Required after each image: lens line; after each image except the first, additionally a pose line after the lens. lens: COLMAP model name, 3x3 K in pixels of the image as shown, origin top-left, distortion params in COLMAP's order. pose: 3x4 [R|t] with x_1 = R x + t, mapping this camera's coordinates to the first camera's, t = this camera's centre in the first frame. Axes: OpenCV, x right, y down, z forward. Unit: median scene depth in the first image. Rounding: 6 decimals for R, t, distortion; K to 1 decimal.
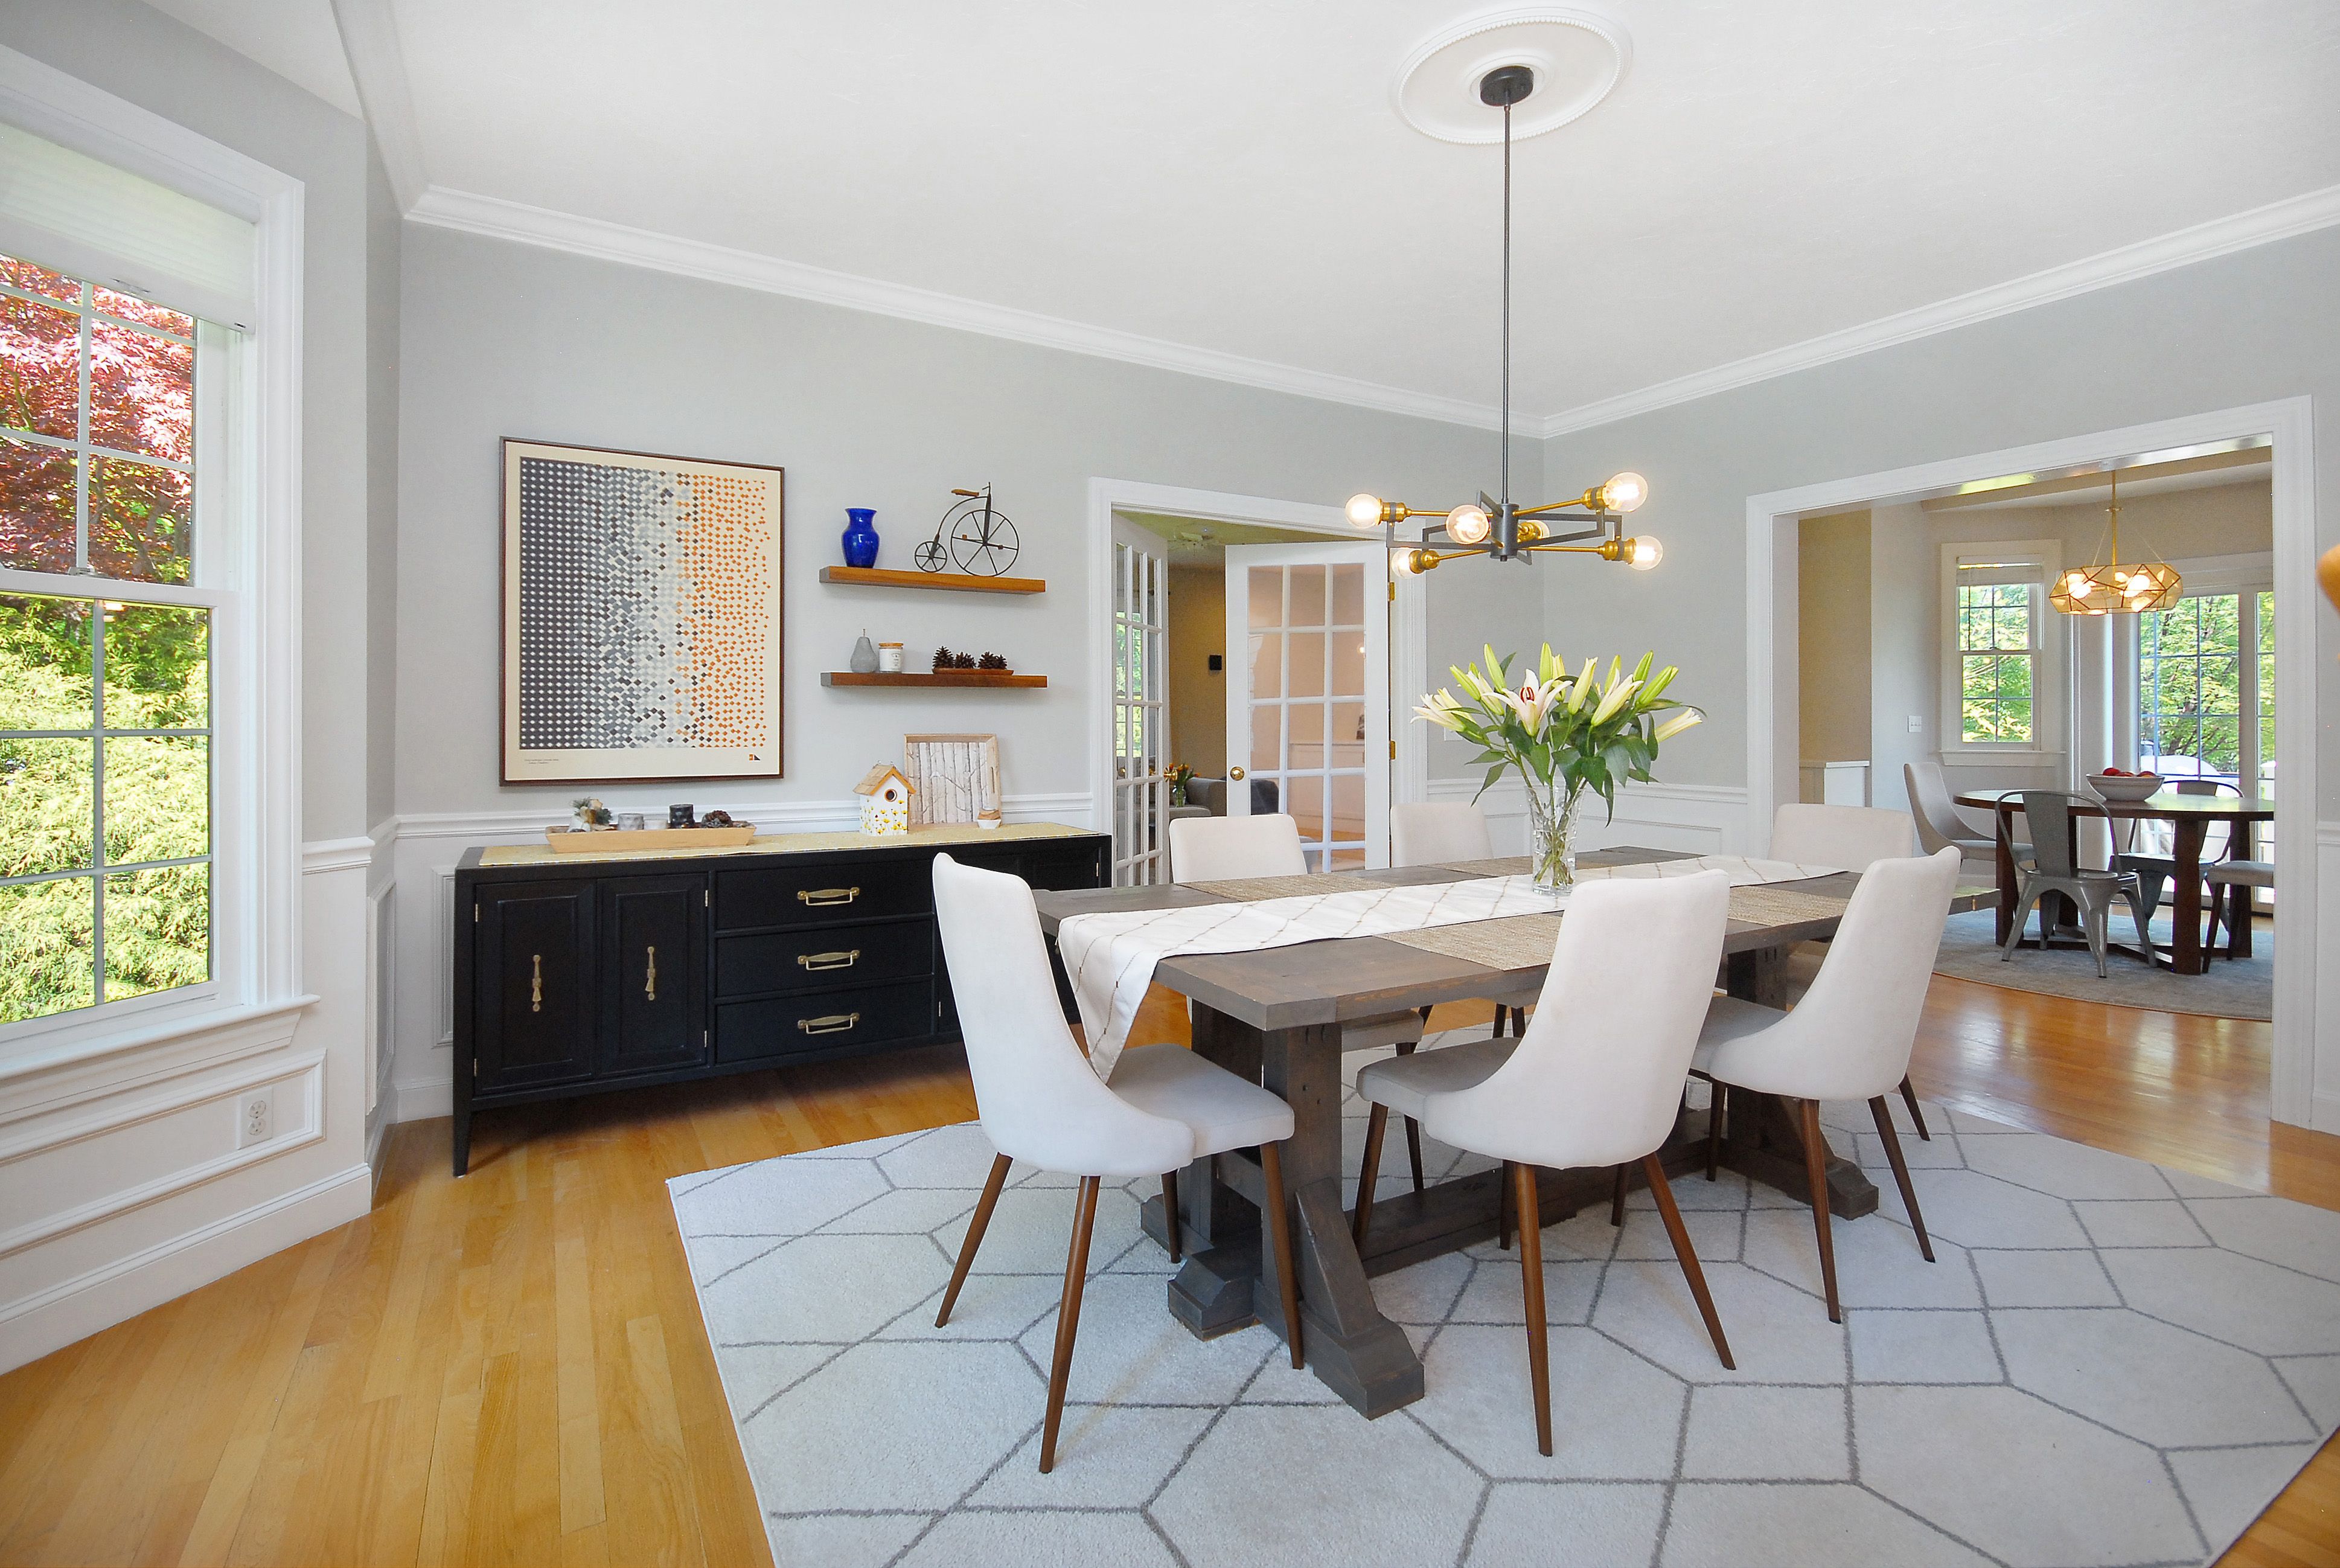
lens RADIAL K [[1078.1, 0, 1157.3], [0, 1078.1, 732.7], [0, 0, 1]] dist [-0.003367, -0.000212]
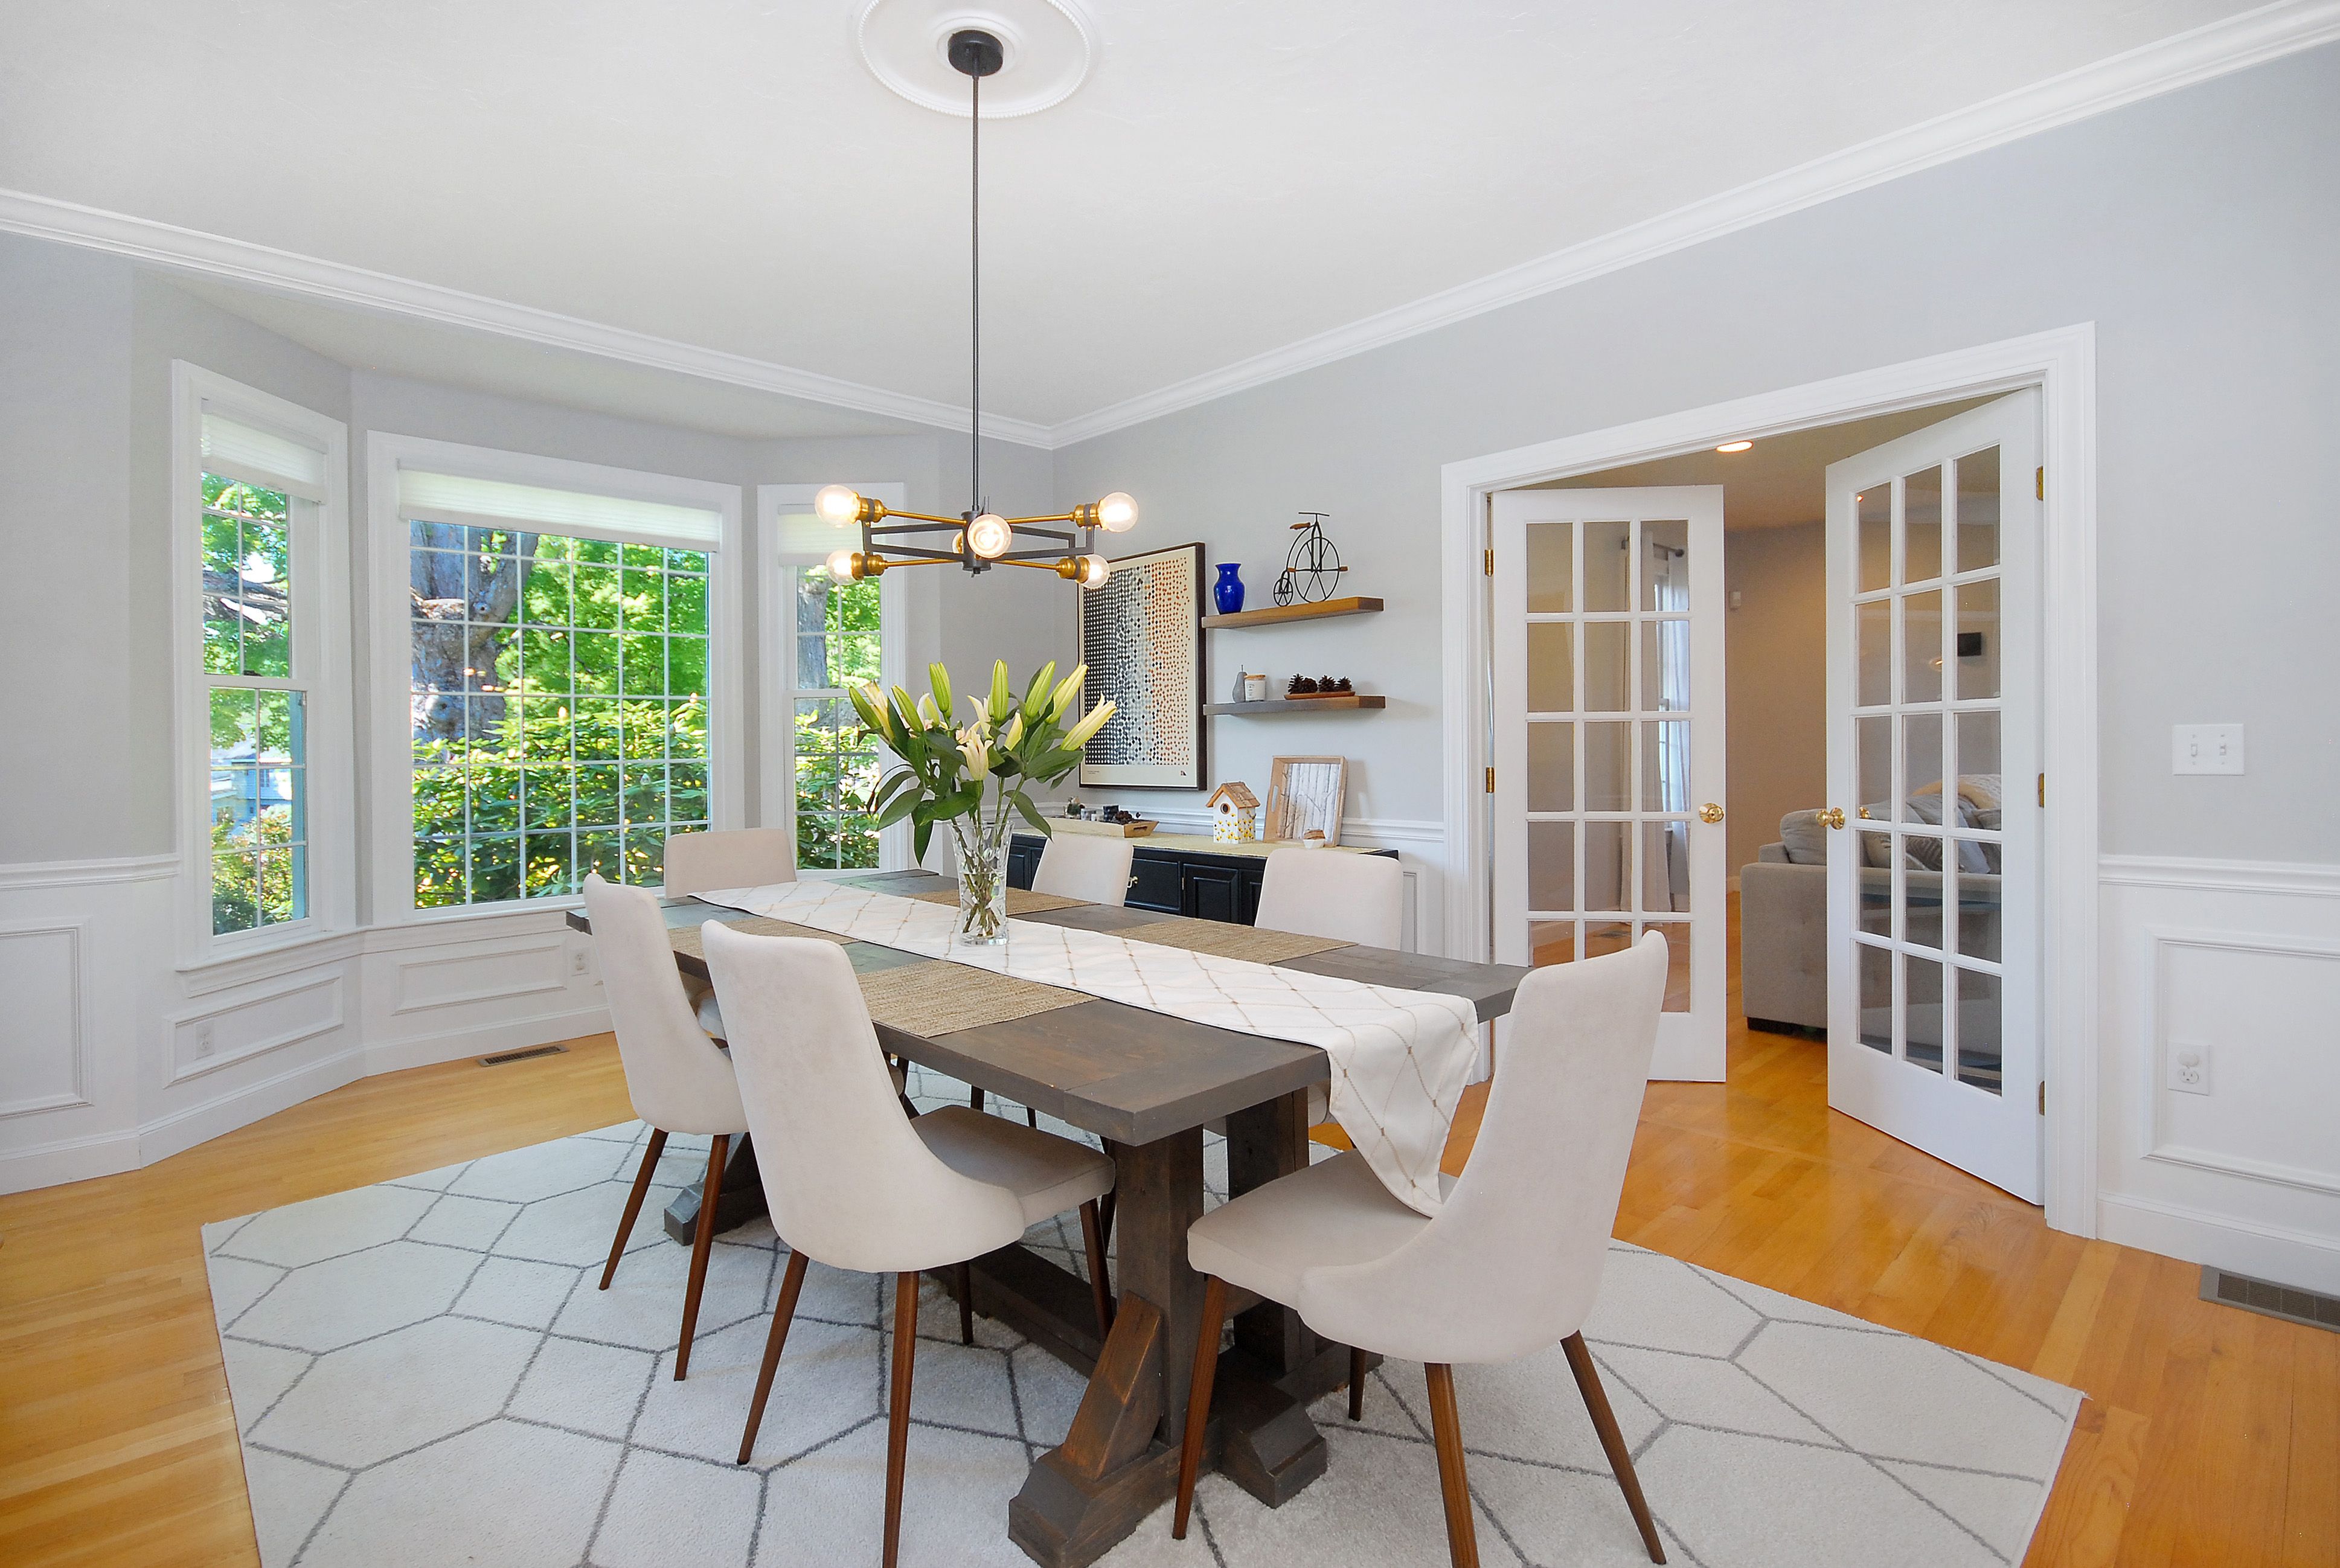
lens RADIAL K [[1077.9, 0, 1157.3], [0, 1077.9, 732.7], [0, 0, 1]] dist [-0.003367, -0.000212]
pose [[0.238374, -0.008921, -0.971132, 0.844570], [0.003834, 0.999959, -0.008245, -0.013922], [0.971166, -0.001757, 0.238399, 0.642879]]
